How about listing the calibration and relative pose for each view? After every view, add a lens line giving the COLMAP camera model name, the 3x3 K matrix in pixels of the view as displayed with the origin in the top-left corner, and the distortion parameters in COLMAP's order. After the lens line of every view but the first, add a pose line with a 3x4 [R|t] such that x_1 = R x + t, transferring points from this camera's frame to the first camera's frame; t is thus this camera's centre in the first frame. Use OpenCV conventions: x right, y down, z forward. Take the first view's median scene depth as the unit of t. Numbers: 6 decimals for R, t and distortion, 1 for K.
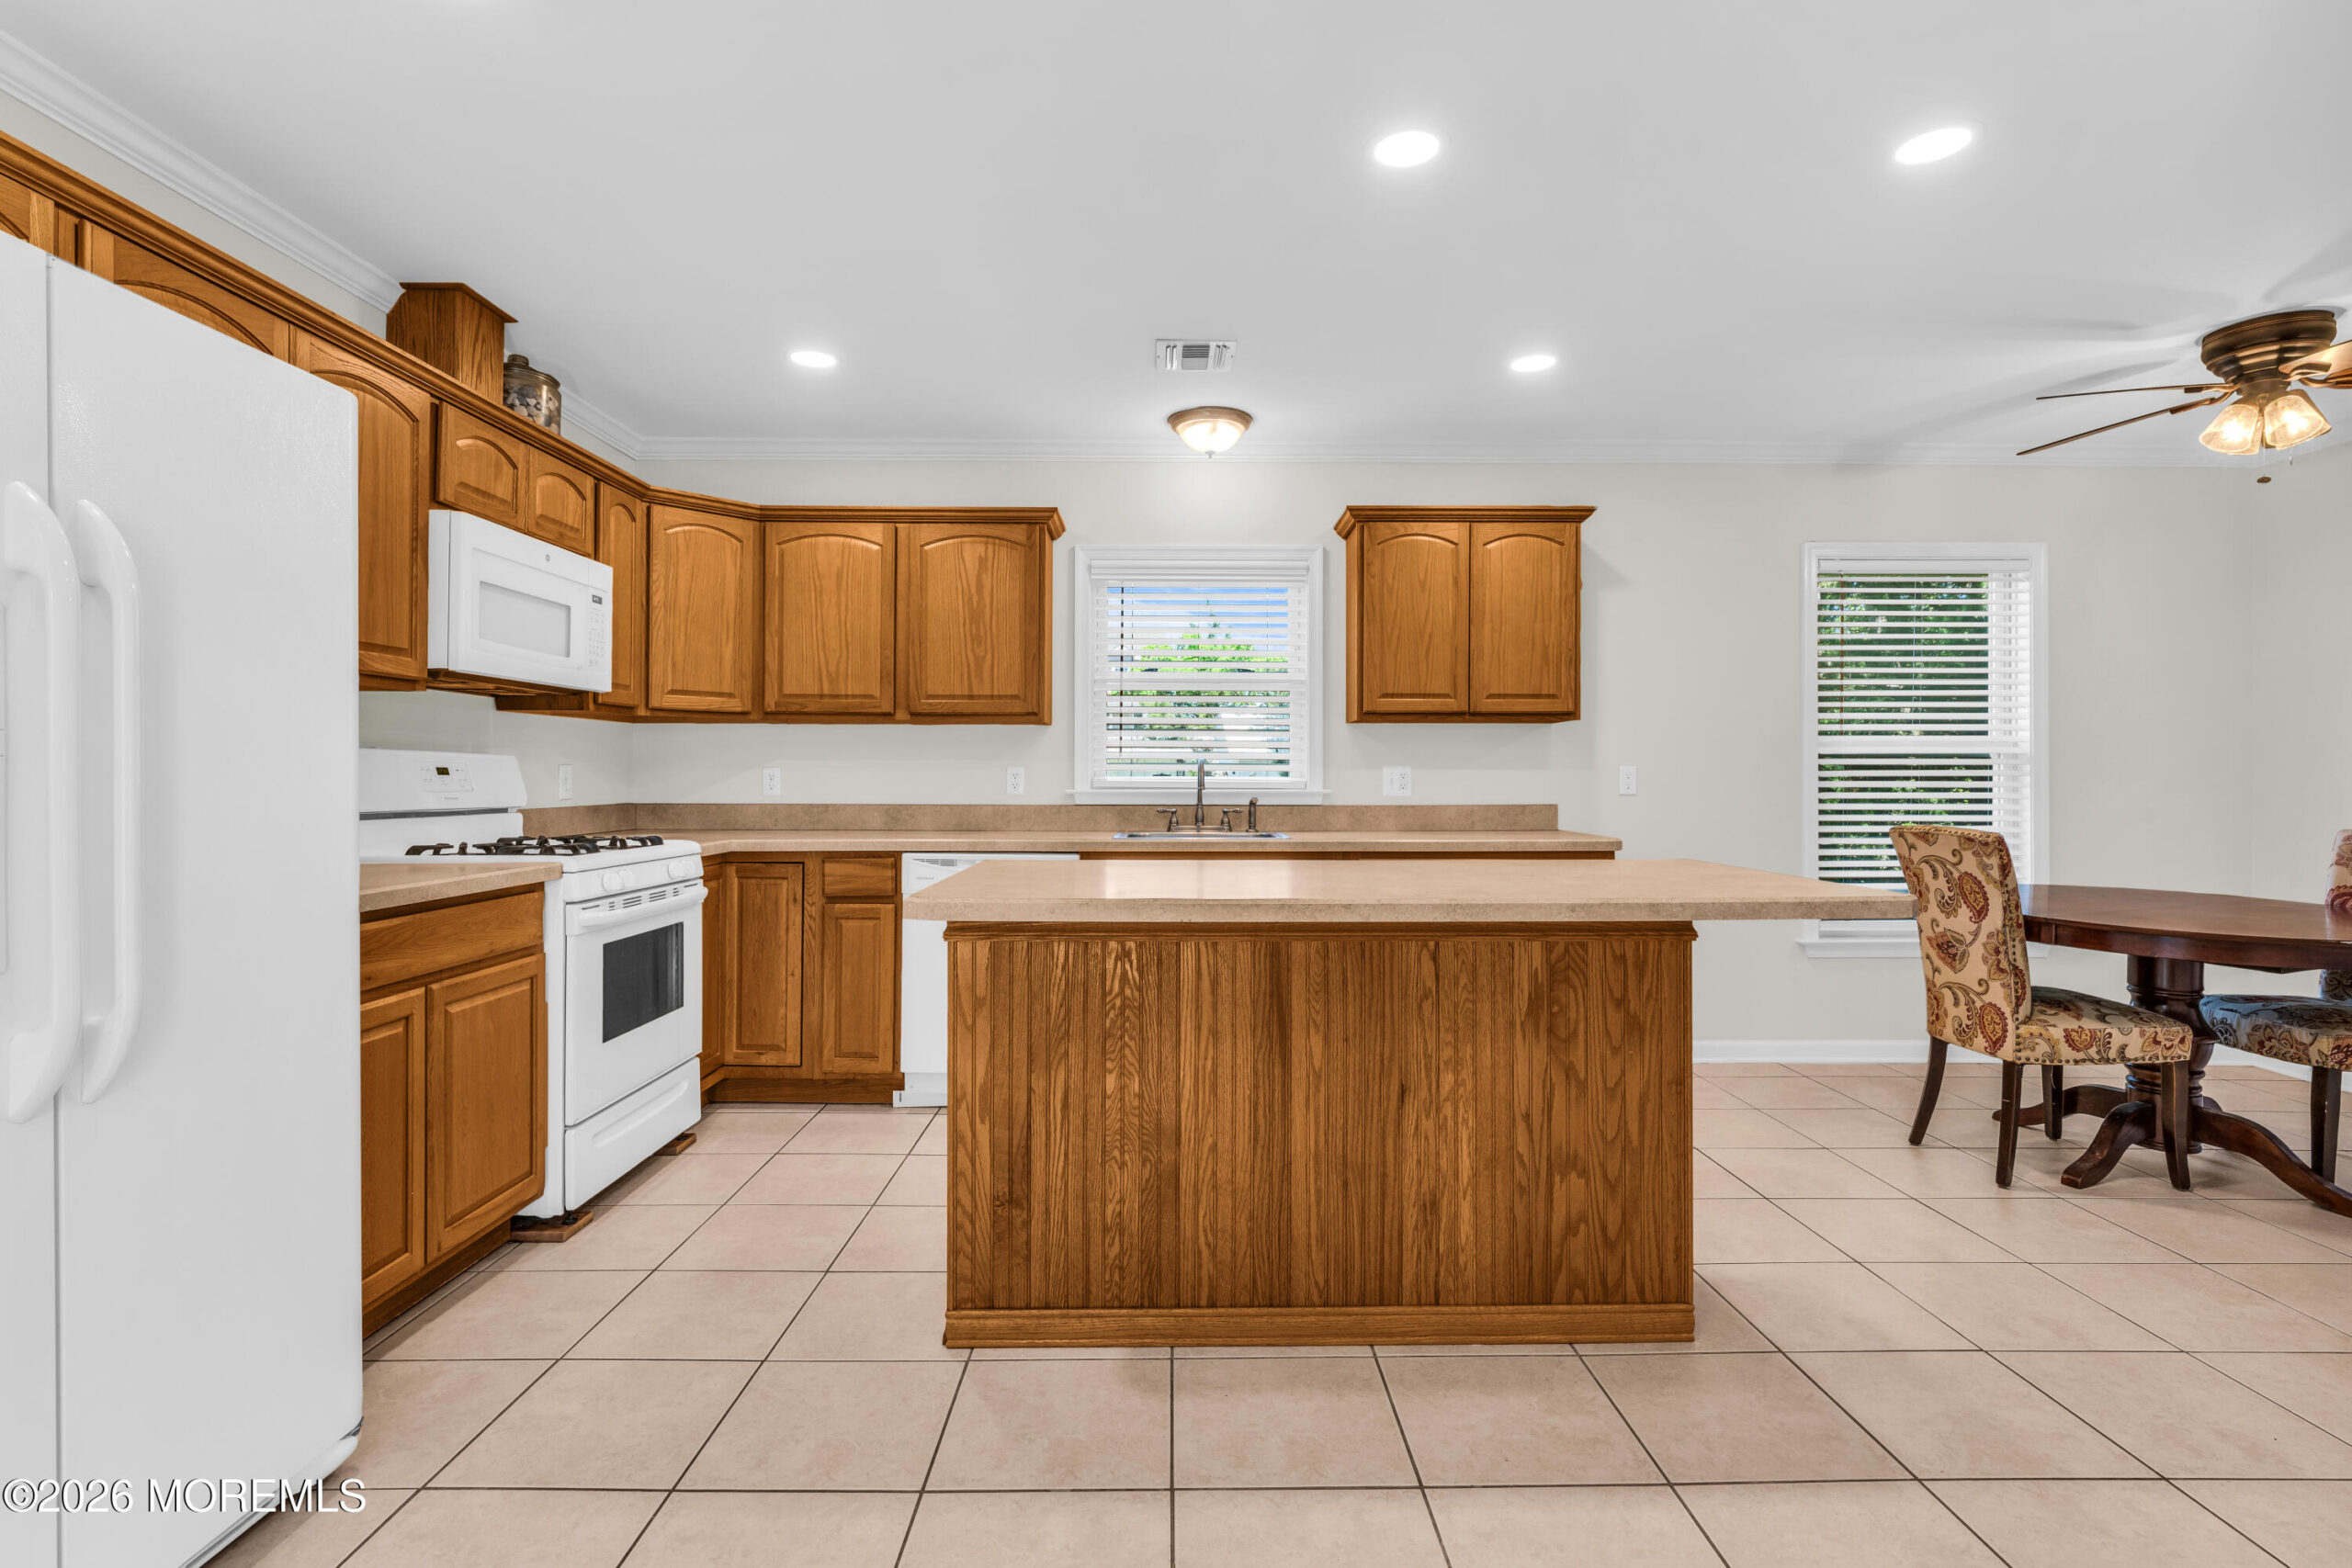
lens RADIAL K [[1131.4, 0, 1141.0], [0, 1131.4, 775.8], [0, 0, 1]] dist [-0.002794, -0.000252]
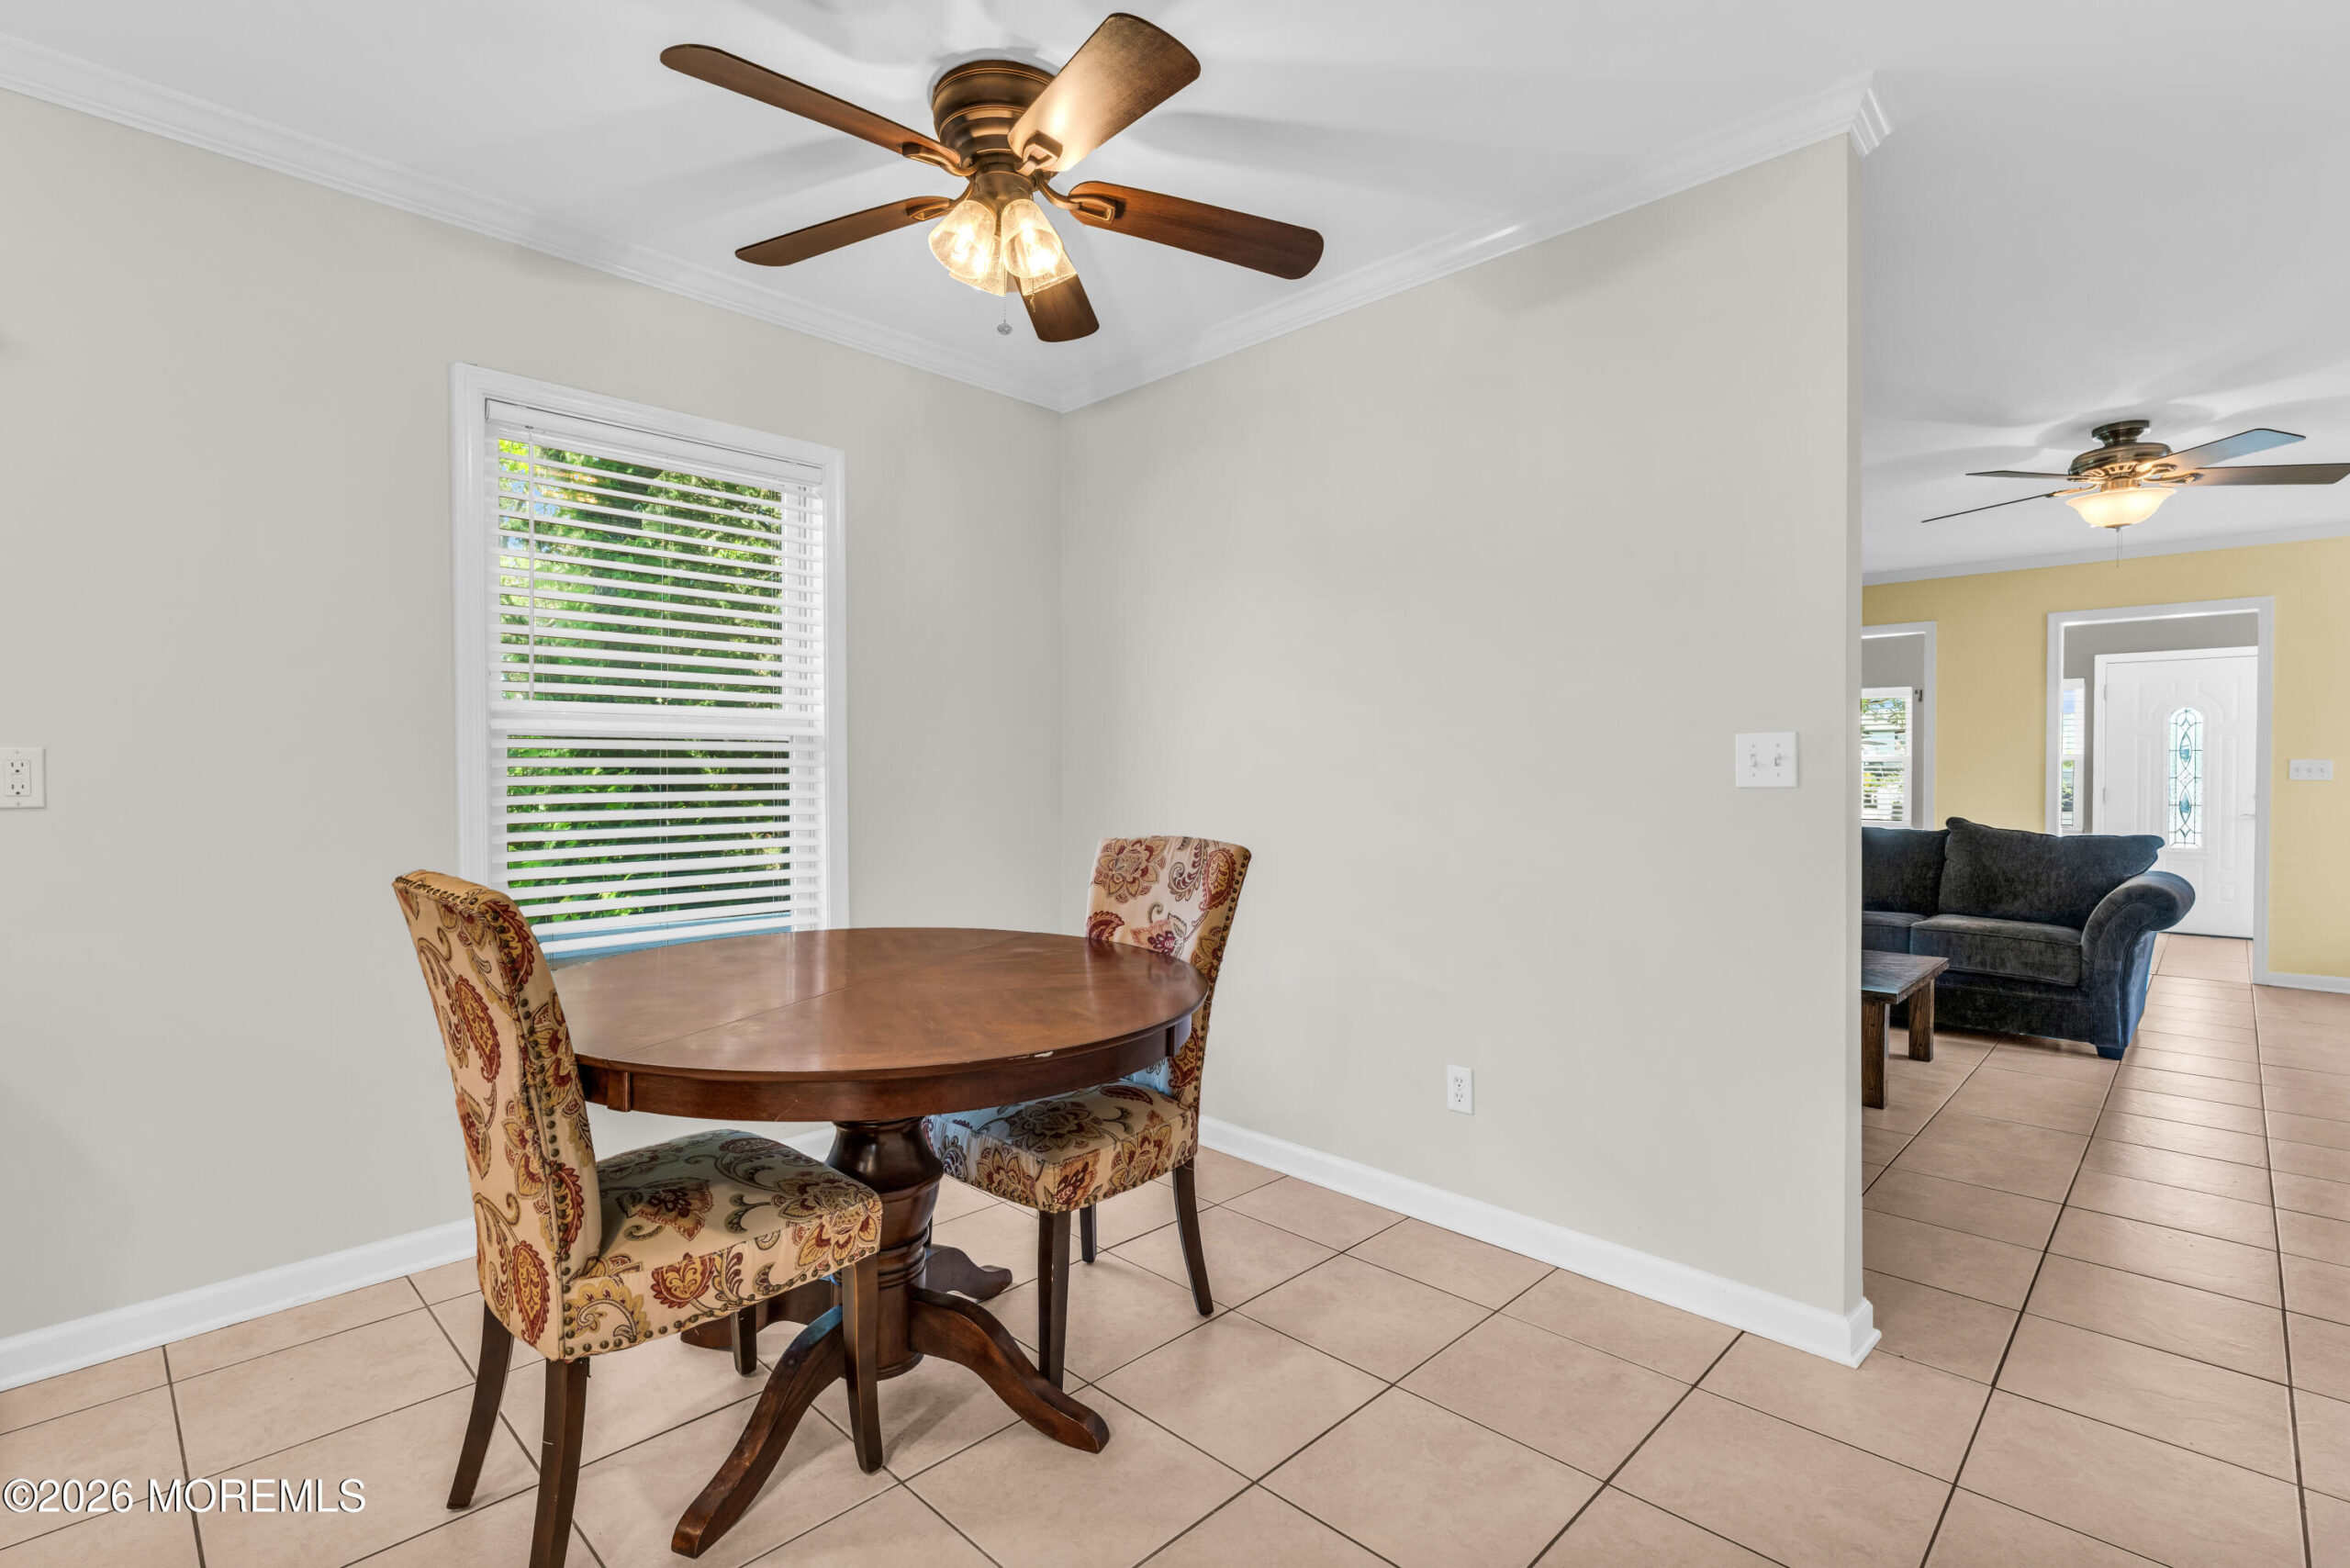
lens RADIAL K [[1090.4, 0, 1200.9], [0, 1090.4, 787.2], [0, 0, 1]] dist [-0.004451, -0.000716]
pose [[0.681939, -0.013513, 0.731285, 0.644423], [0.000446, 0.999837, 0.018060, 0.000787], [-0.731409, -0.011990, 0.681833, 0.503970]]
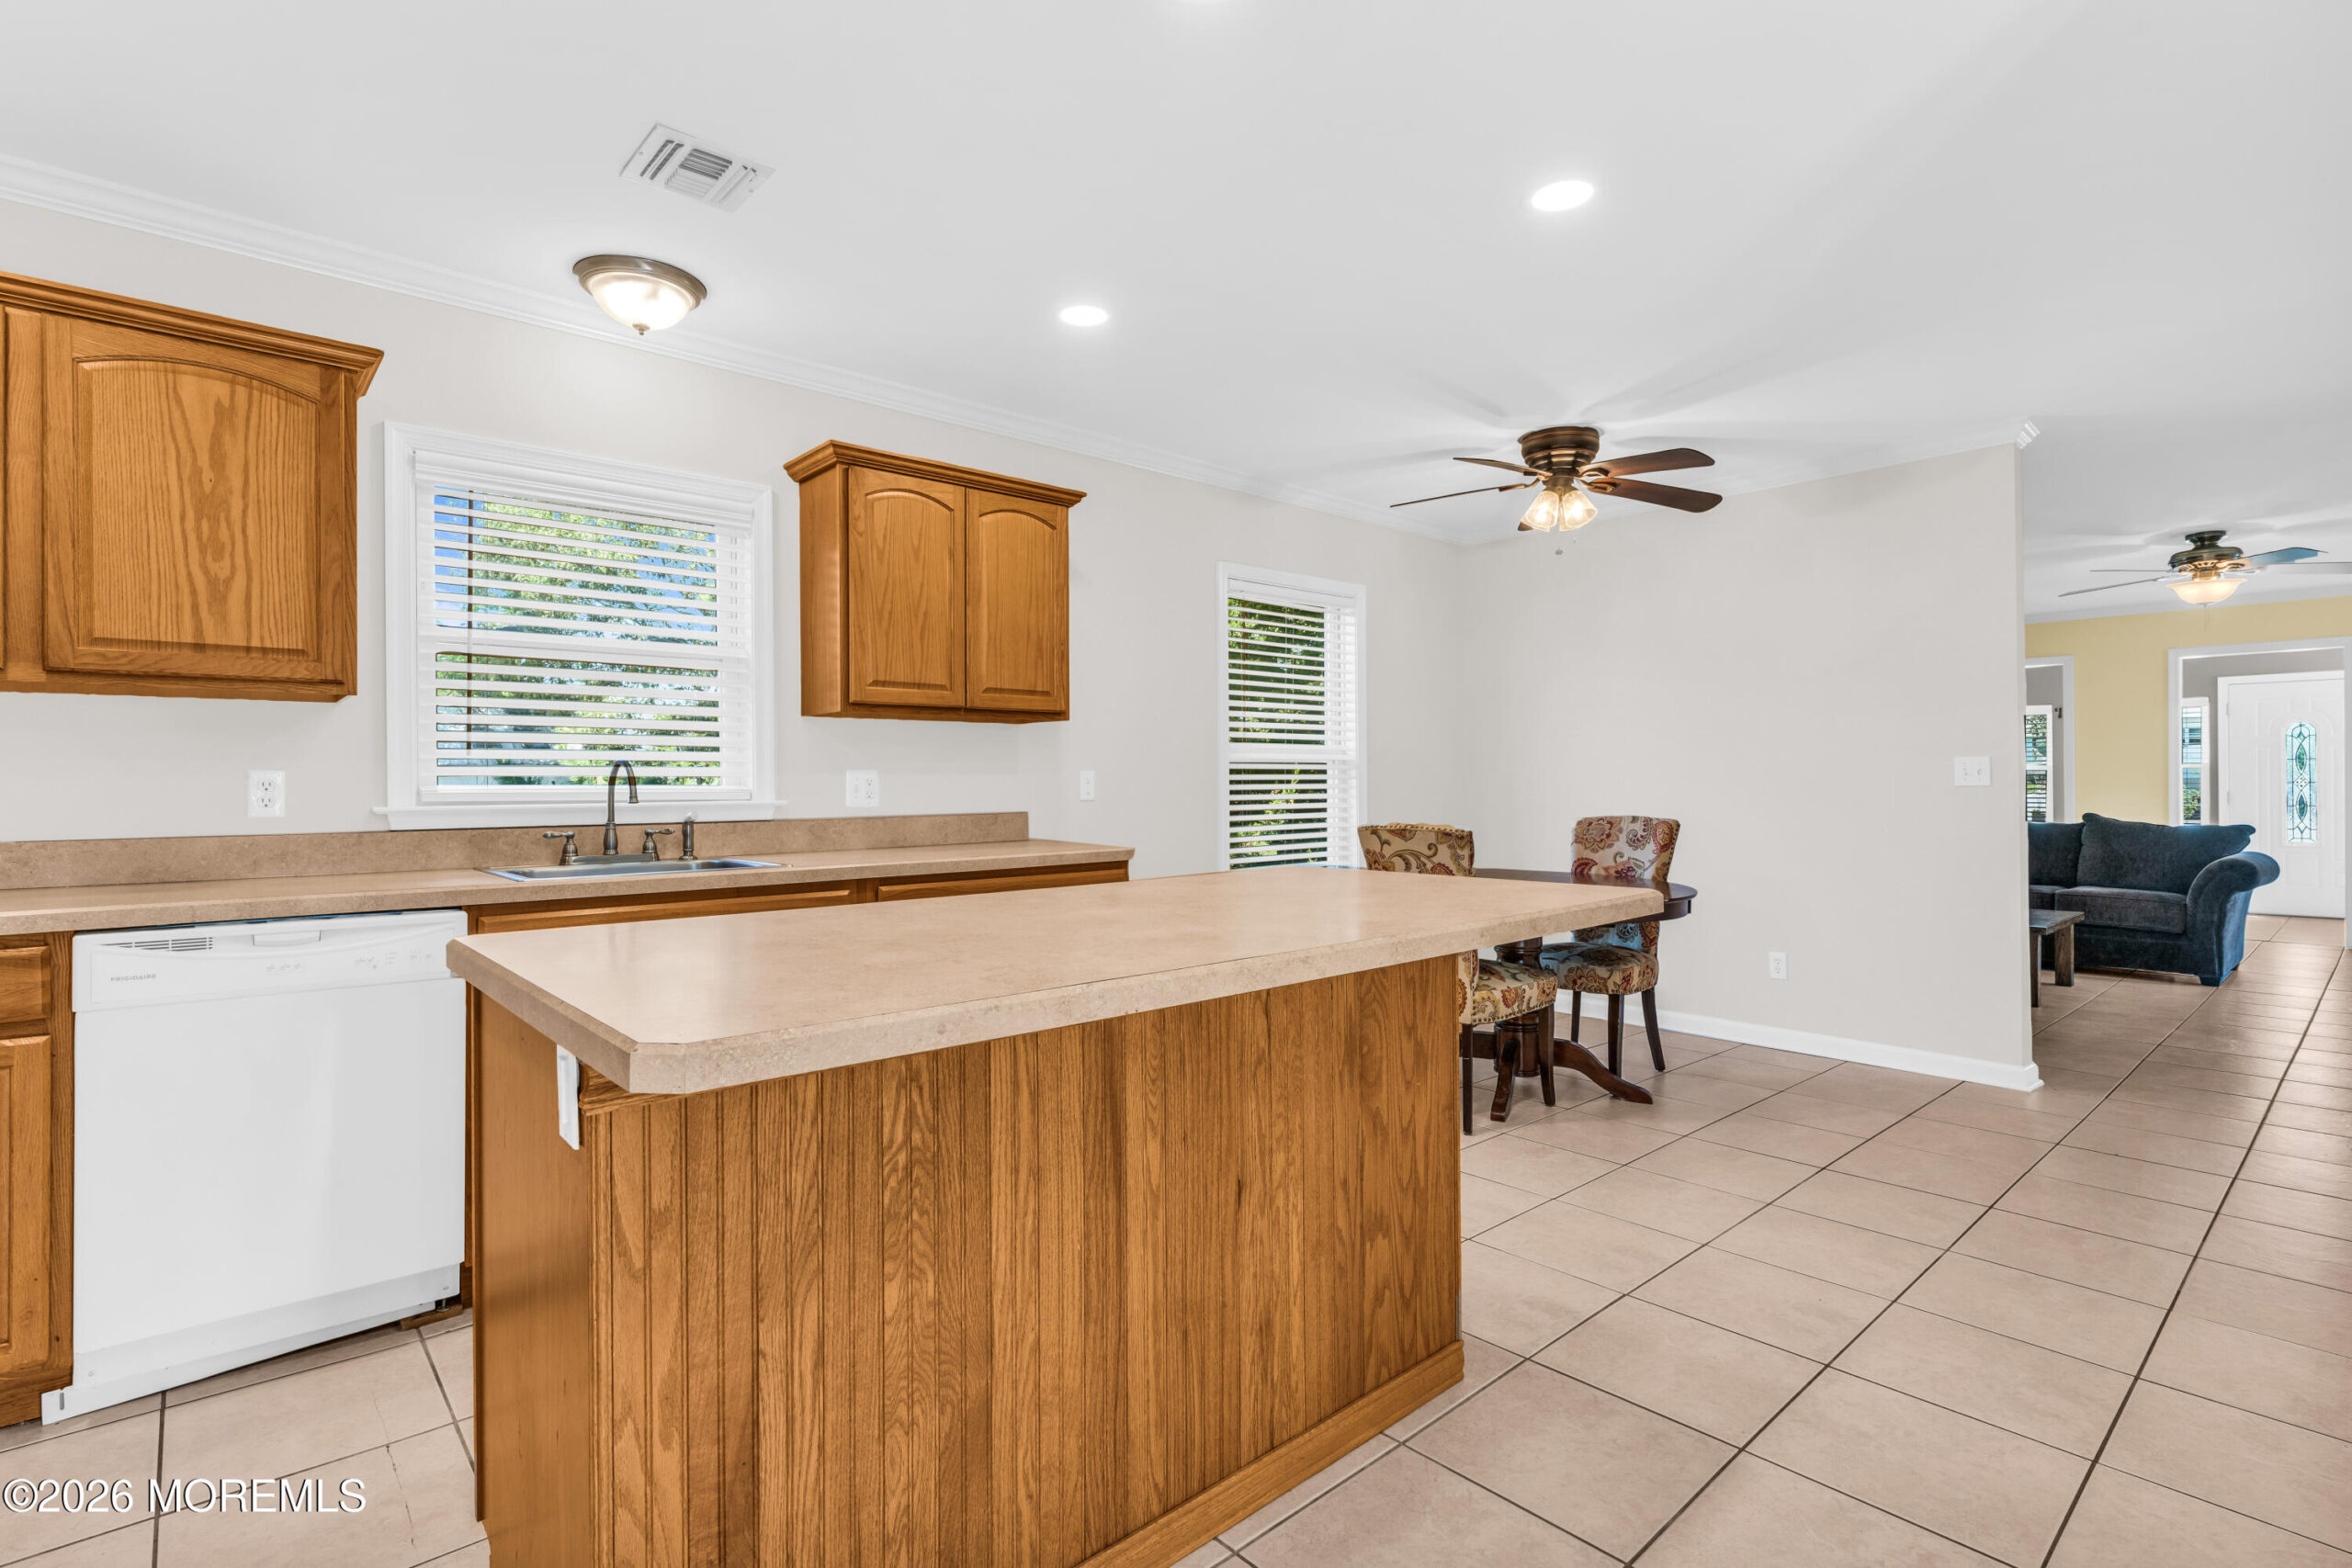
lens RADIAL K [[1137.5, 0, 1176.0], [0, 1137.5, 784.0], [0, 0, 1]] dist [-0.003147, -0.000798]
pose [[0.736555, -0.006952, 0.676342, -0.248087], [0.006665, 0.999973, 0.003020, 0.000537], [-0.676345, 0.002283, 0.736582, 0.354960]]
